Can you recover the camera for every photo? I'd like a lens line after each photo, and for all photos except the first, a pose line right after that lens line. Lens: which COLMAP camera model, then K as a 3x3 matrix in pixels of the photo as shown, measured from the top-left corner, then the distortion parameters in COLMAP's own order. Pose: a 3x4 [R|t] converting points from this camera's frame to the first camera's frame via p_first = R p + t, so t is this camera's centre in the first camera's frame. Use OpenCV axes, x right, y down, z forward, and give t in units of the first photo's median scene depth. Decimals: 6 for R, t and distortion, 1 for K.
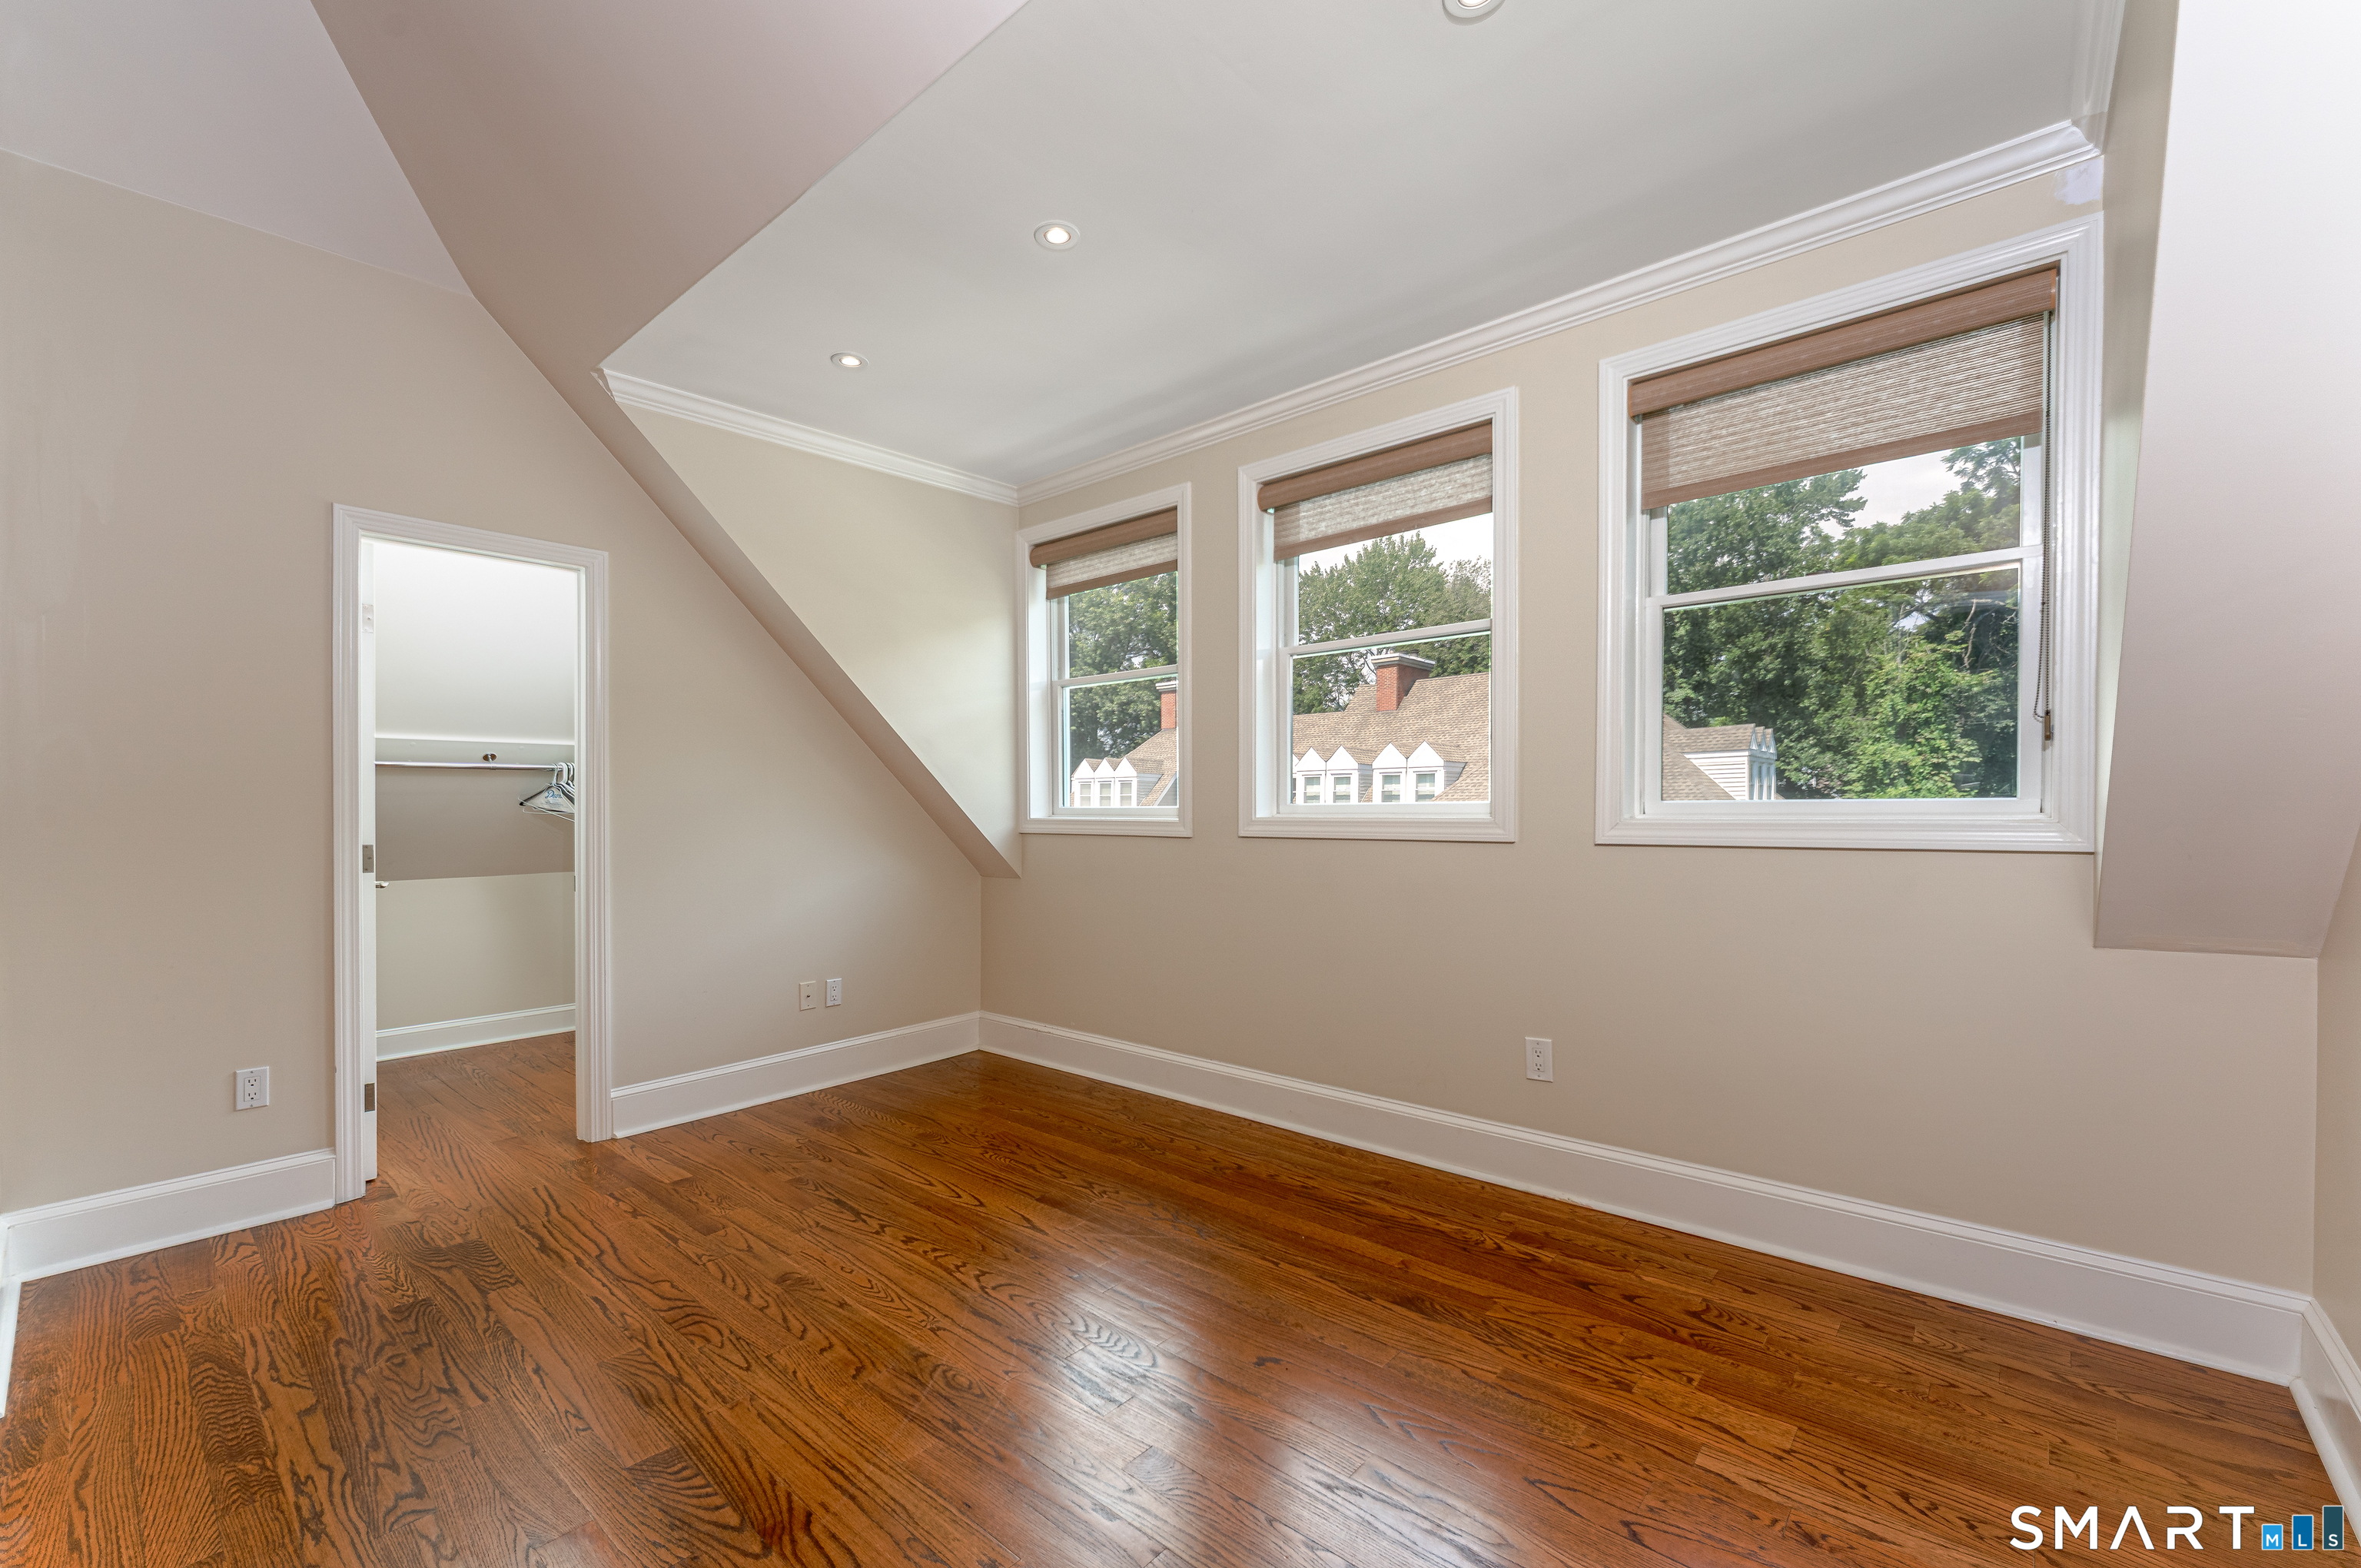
lens RADIAL K [[952.4, 0, 1185.0], [0, 952.4, 807.6], [0, 0, 1]] dist [0.003101, -0.001313]
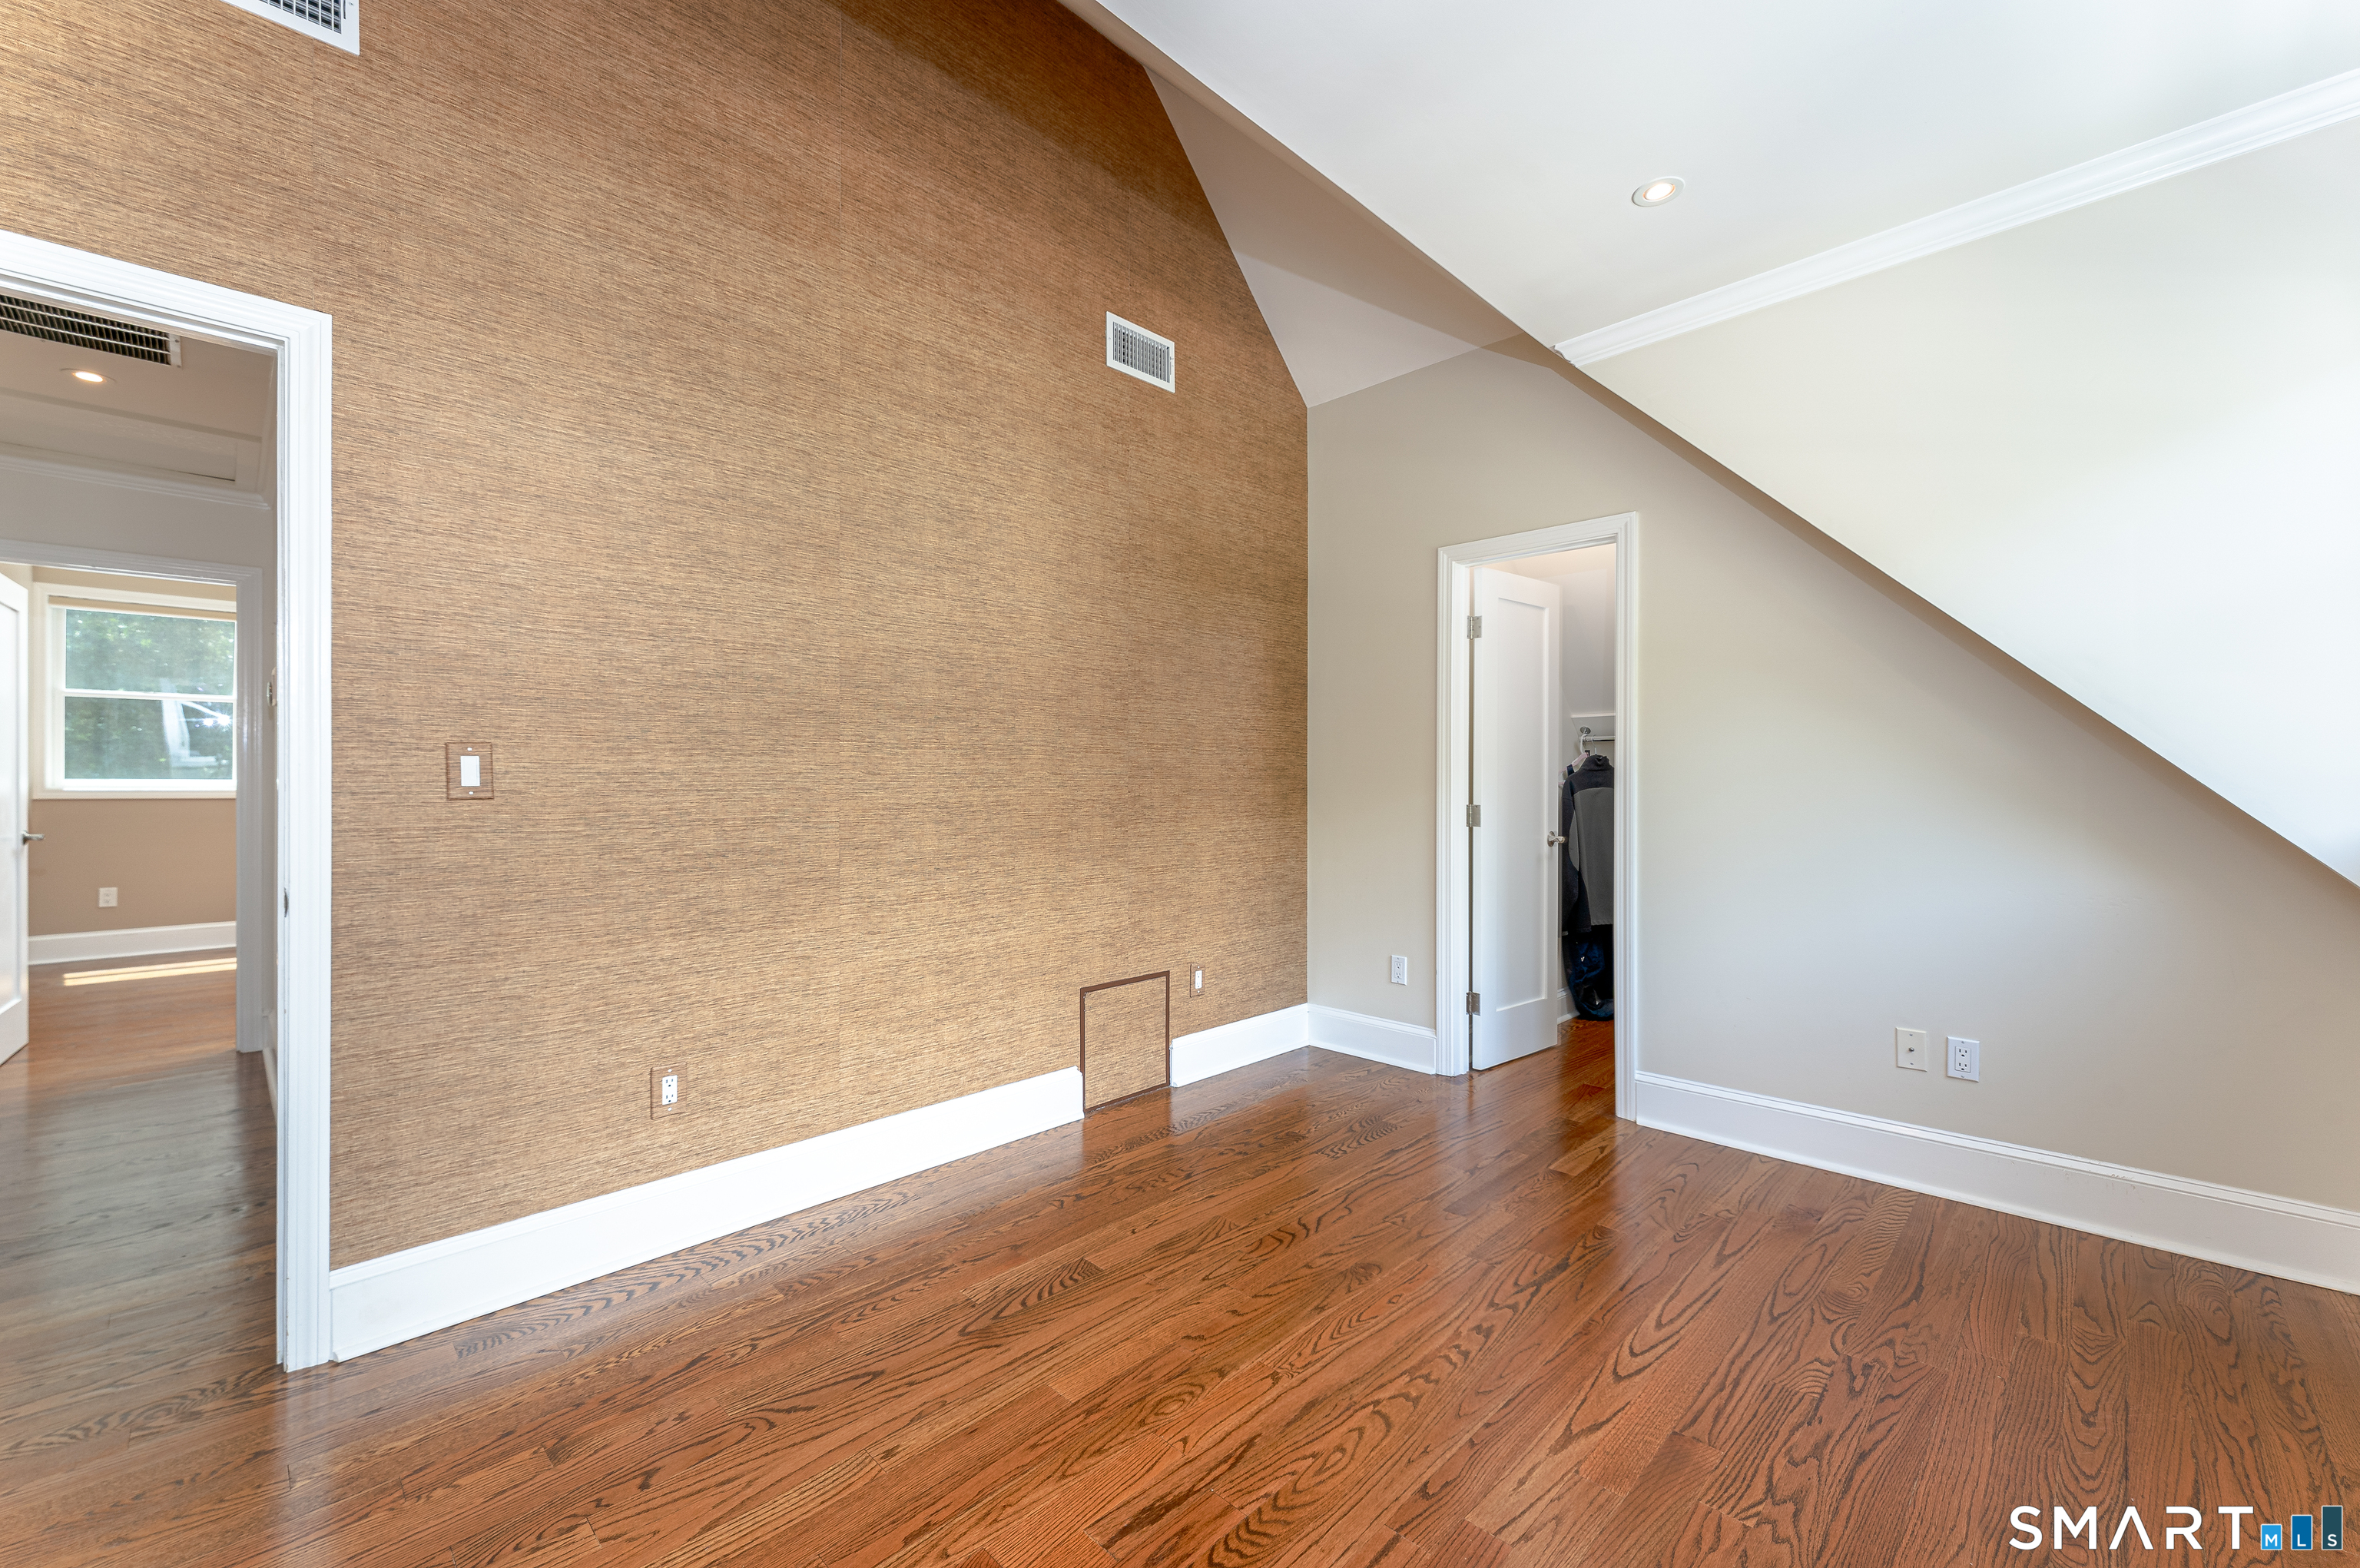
lens RADIAL K [[952.0, 0, 1189.8], [0, 952.0, 774.2], [0, 0, 1]] dist [0.003101, -0.001313]
pose [[-0.057489, 0.001758, -0.998345, 0.856032], [-0.000011, 0.999998, 0.001761, -0.012893], [0.998346, 0.000112, -0.057489, 1.347336]]
